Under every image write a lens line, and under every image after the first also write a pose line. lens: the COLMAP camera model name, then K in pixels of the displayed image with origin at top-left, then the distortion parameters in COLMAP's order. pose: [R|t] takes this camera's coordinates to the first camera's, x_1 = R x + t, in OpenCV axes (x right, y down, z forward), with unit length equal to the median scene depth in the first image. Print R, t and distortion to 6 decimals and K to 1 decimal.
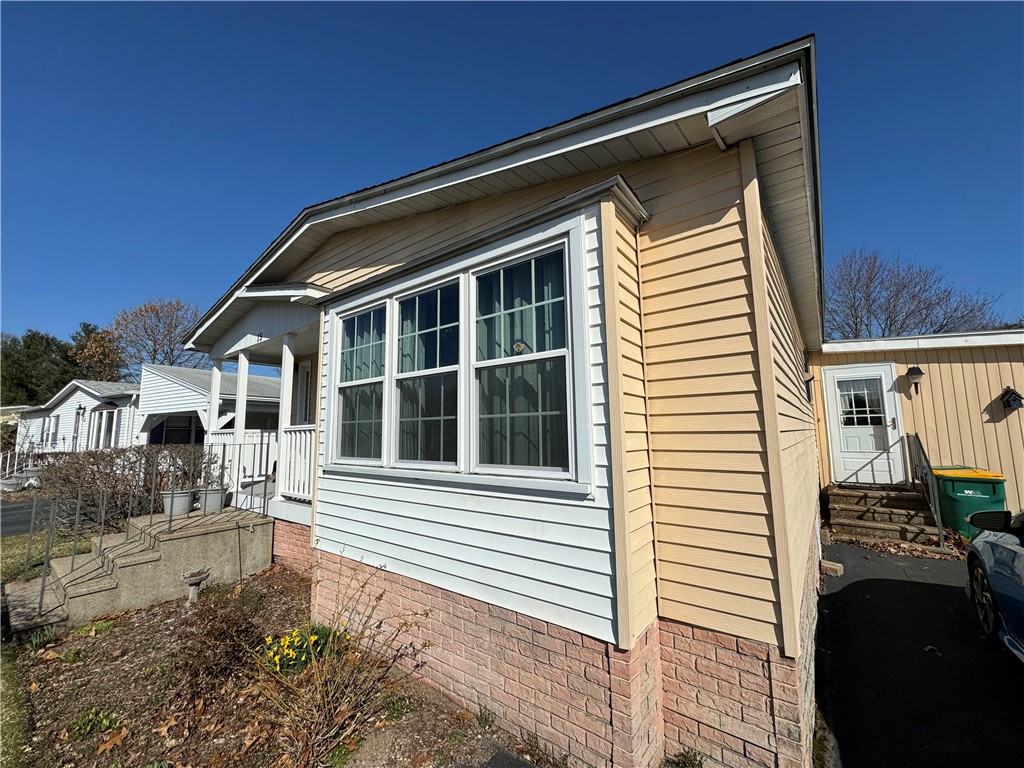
lens RADIAL K [[409.0, 0, 512.2], [0, 409.0, 384.6], [0, 0, 1]] dist [-0.000934, -0.000391]
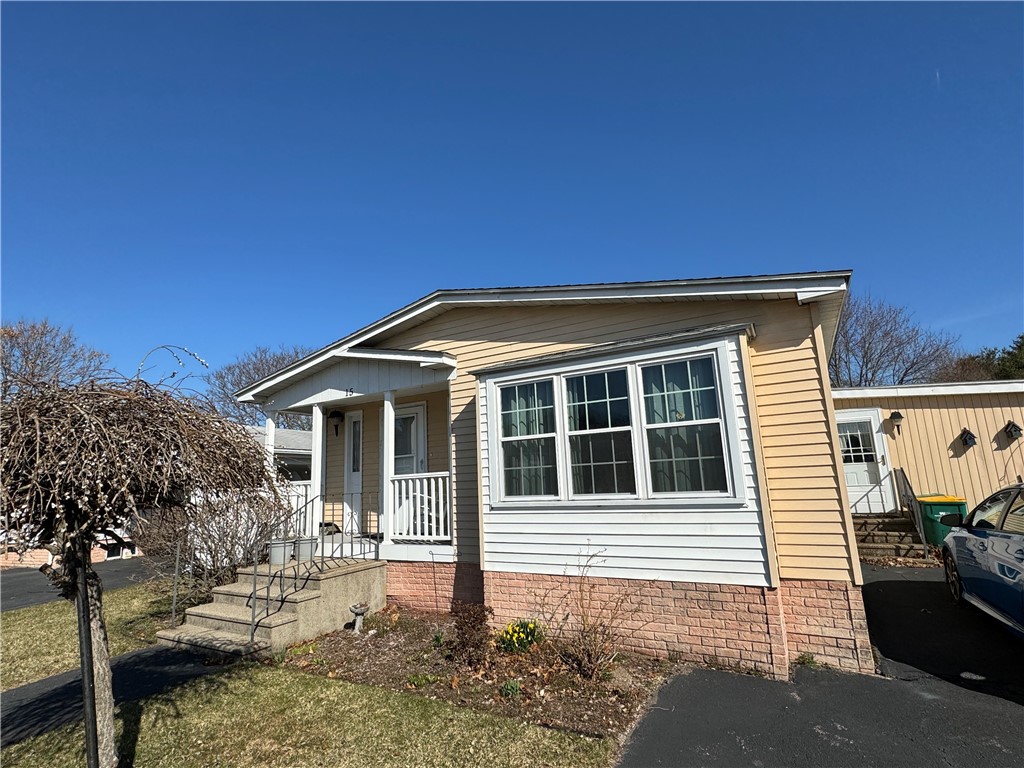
lens RADIAL K [[509.0, 0, 510.6], [0, 509.0, 386.1], [0, 0, 1]] dist [0.001871, 0.001023]
pose [[0.990127, -0.003603, 0.140124, -0.674778], [0.013616, 0.997414, -0.070569, -0.056835], [-0.139508, 0.071780, 0.987616, -0.636741]]
